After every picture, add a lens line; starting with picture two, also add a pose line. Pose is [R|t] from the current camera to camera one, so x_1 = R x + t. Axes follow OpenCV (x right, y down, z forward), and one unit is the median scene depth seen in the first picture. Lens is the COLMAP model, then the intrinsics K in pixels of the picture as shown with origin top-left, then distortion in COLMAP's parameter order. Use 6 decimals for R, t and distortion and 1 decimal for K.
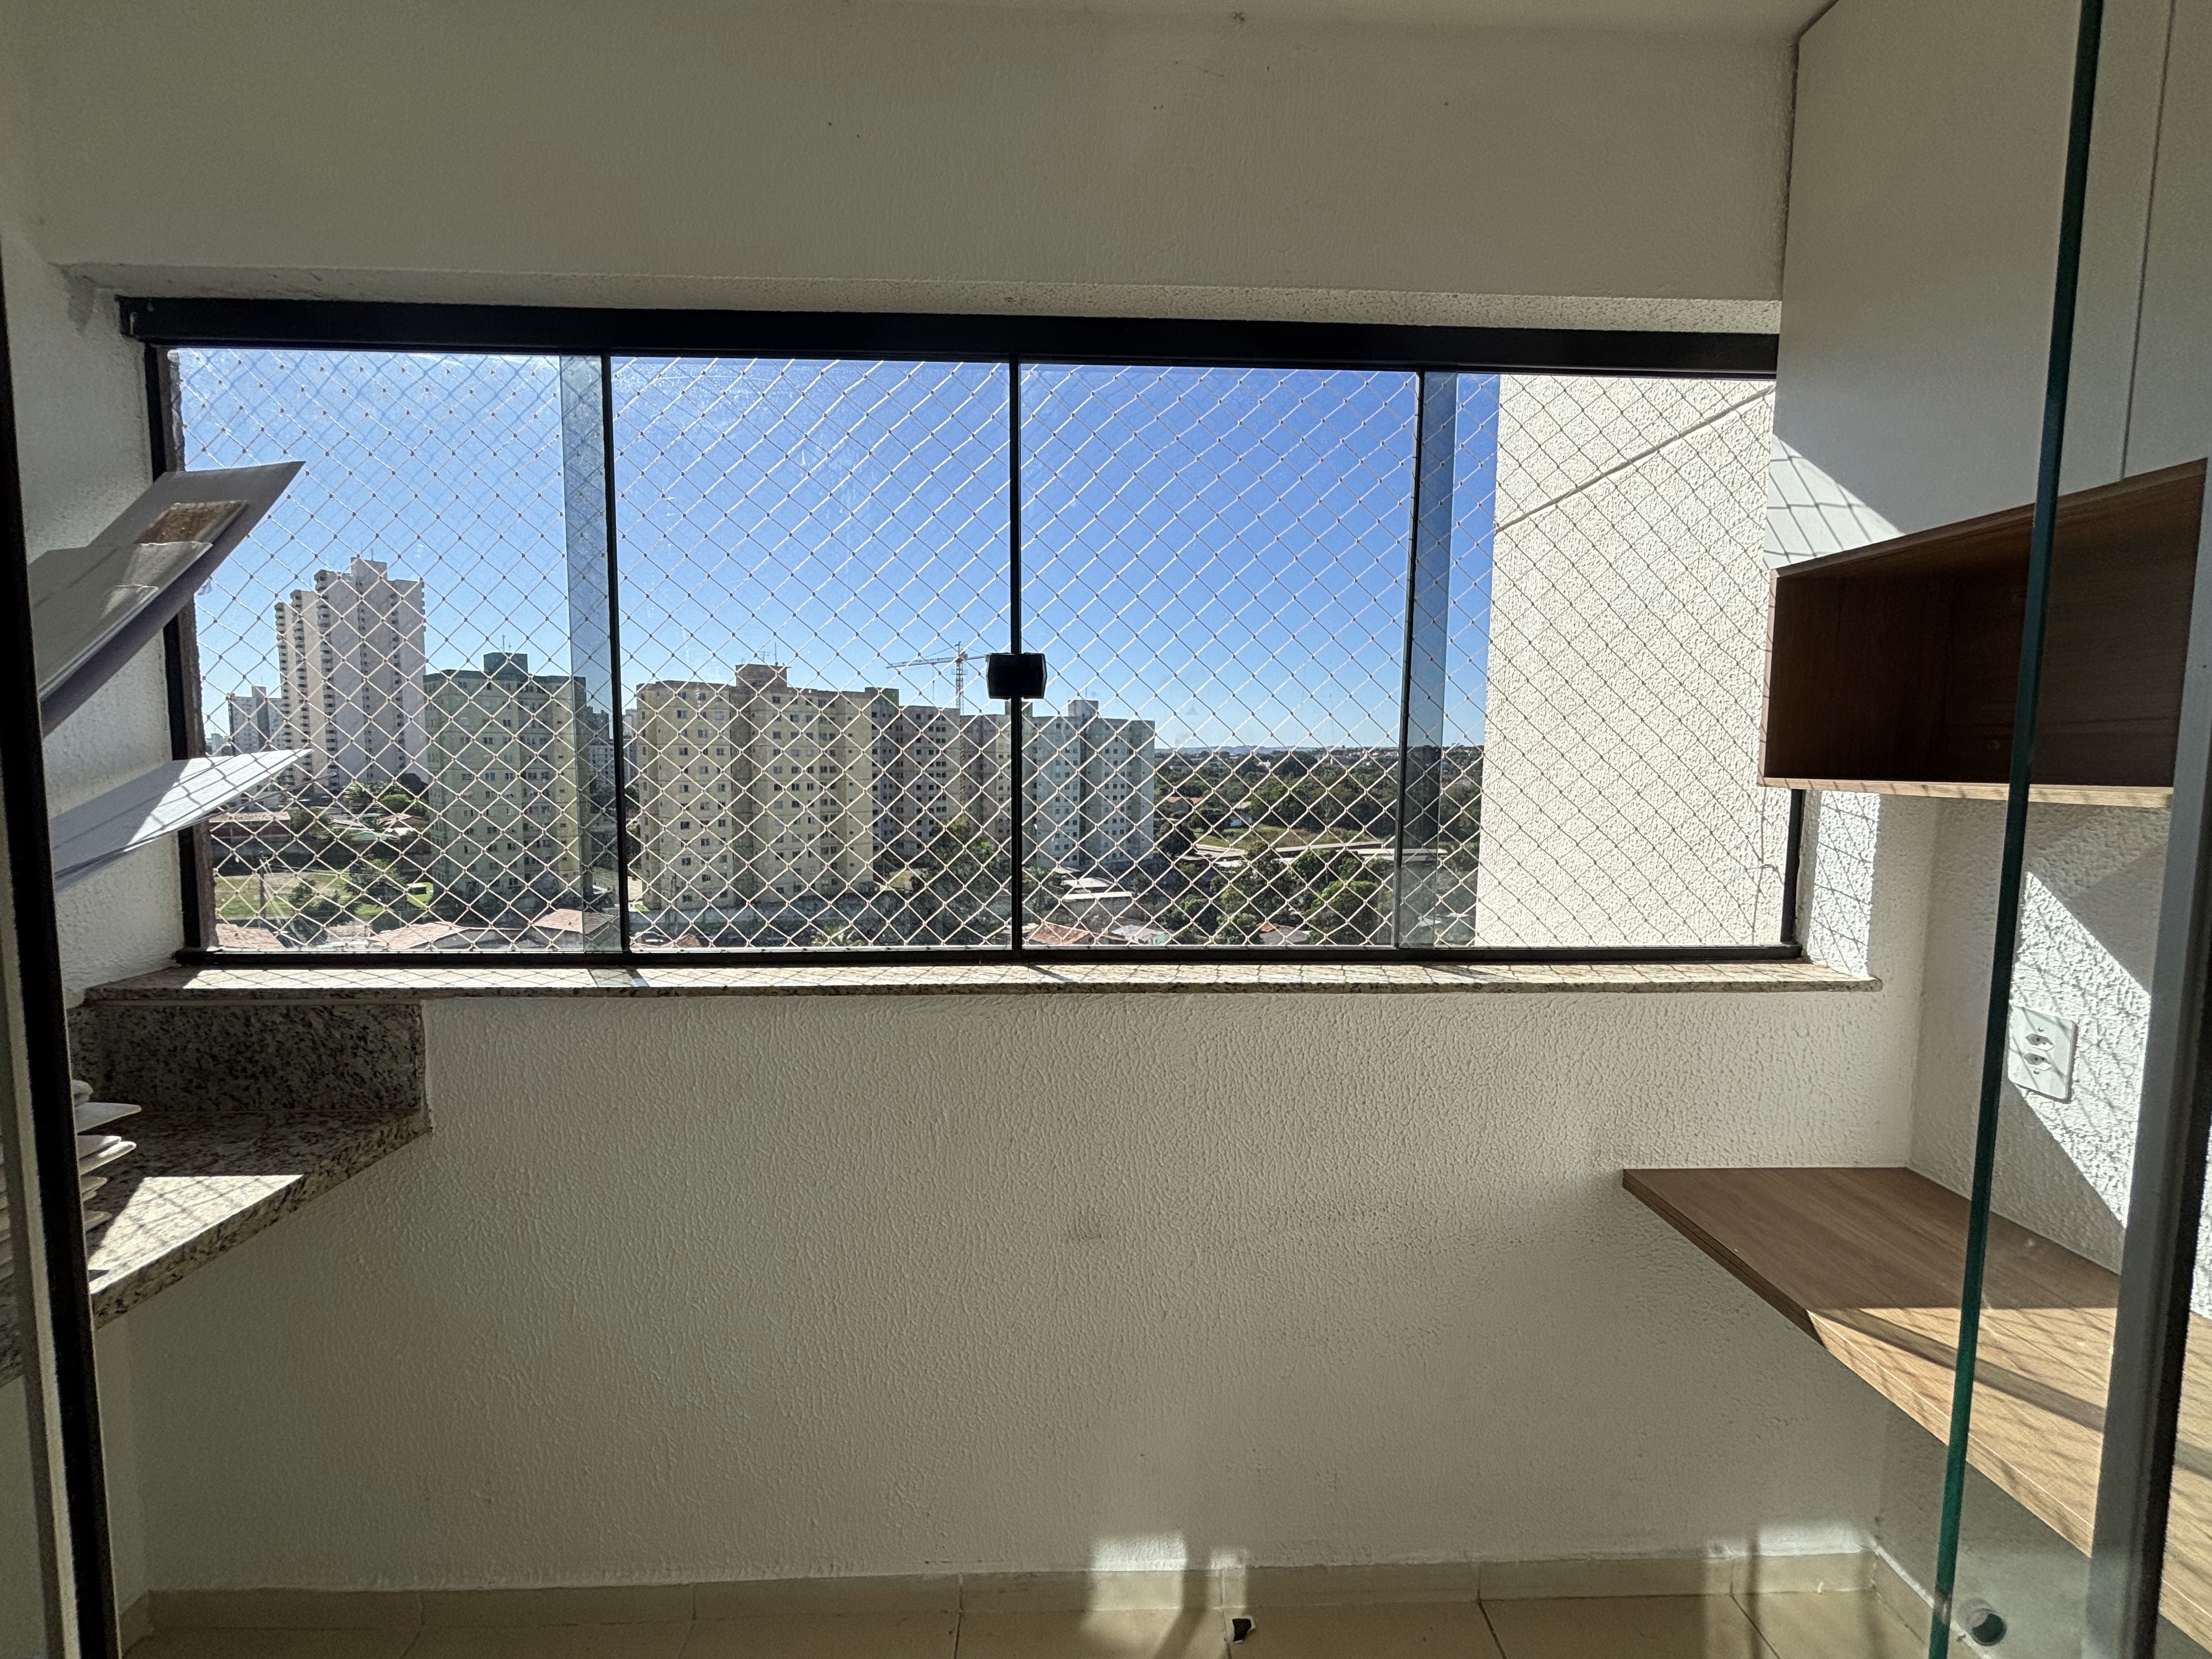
lens RADIAL K [[894.1, 0, 1101.4], [0, 894.1, 822.9], [0, 0, 1]] dist [-0.004296, 0.000529]
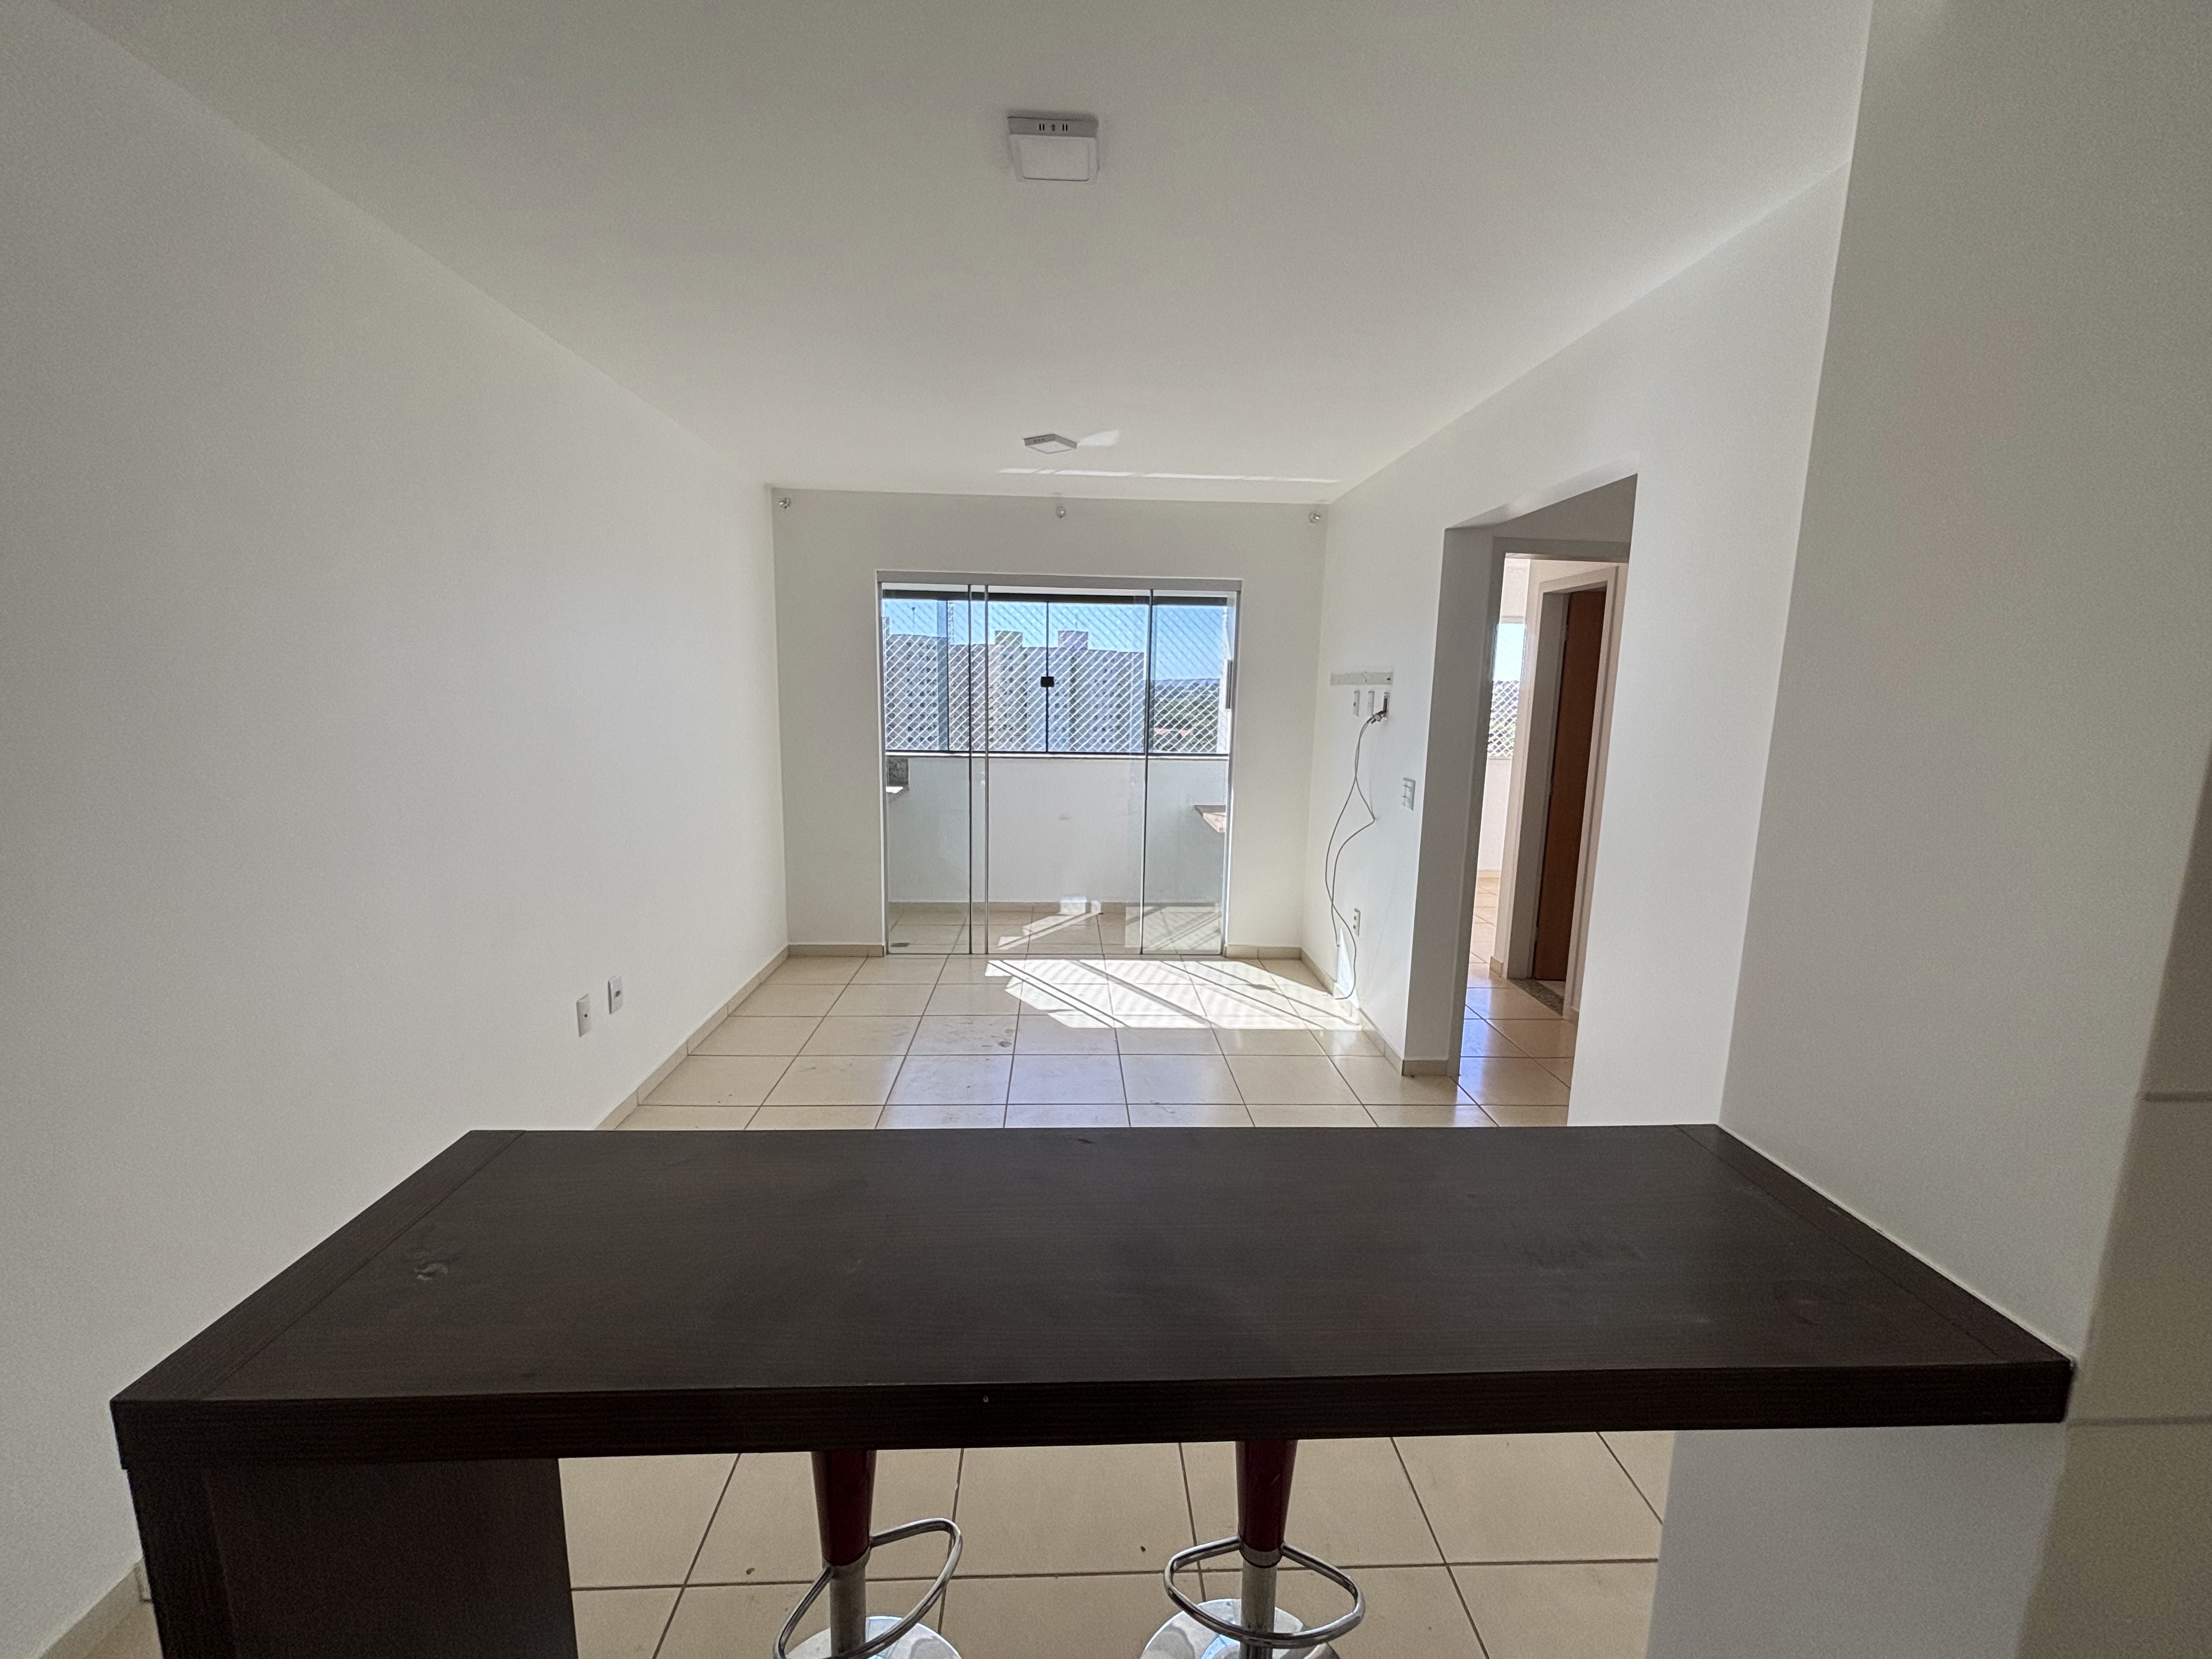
lens RADIAL K [[894.1, 0, 1111.6], [0, 894.1, 830.5], [0, 0, 1]] dist [-0.004296, 0.000529]
pose [[0.999674, 0.010409, 0.023299, 0.106890], [-0.012315, 0.996457, 0.083199, 0.160822], [-0.022351, -0.083459, 0.996261, -2.956526]]
